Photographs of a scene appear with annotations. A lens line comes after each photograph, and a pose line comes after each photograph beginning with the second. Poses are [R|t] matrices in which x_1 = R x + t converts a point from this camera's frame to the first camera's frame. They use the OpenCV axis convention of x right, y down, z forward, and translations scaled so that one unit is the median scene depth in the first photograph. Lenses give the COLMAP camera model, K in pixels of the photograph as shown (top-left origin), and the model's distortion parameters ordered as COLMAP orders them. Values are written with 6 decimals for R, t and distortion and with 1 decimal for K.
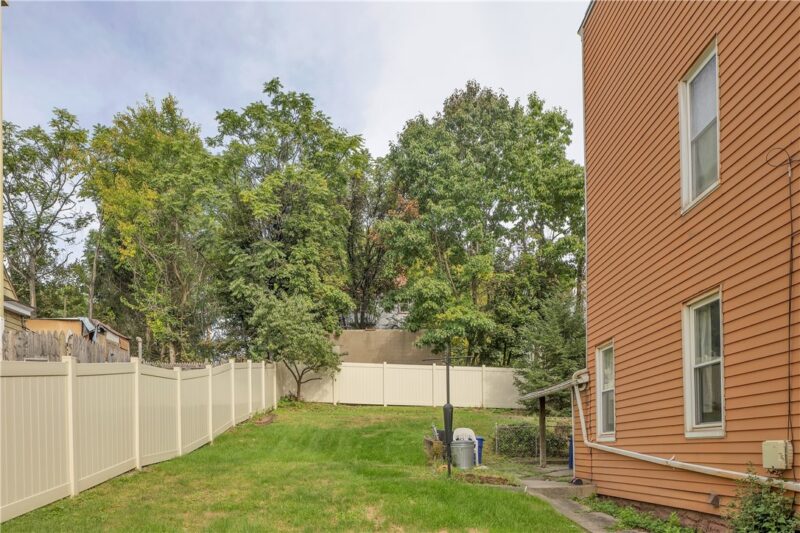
lens RADIAL K [[551.9, 0, 398.5], [0, 551.9, 452.4], [0, 0, 1]] dist [-0.006616, -0.000800]
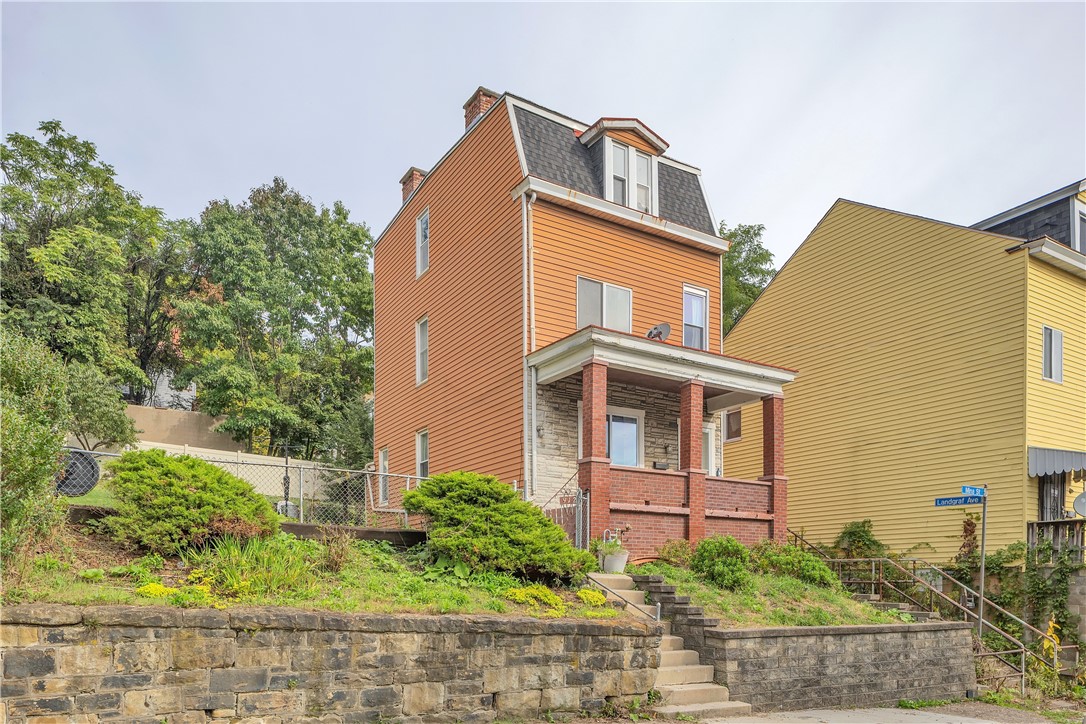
lens RADIAL K [[751.2, 0, 539.8], [0, 751.2, 586.3], [0, 0, 1]] dist [-0.005279, 0.001228]
pose [[0.871055, 0.011170, 0.491059, -0.123686], [-0.009631, 0.999938, -0.005660, 0.087737], [-0.491091, 0.000201, 0.871108, -0.461523]]
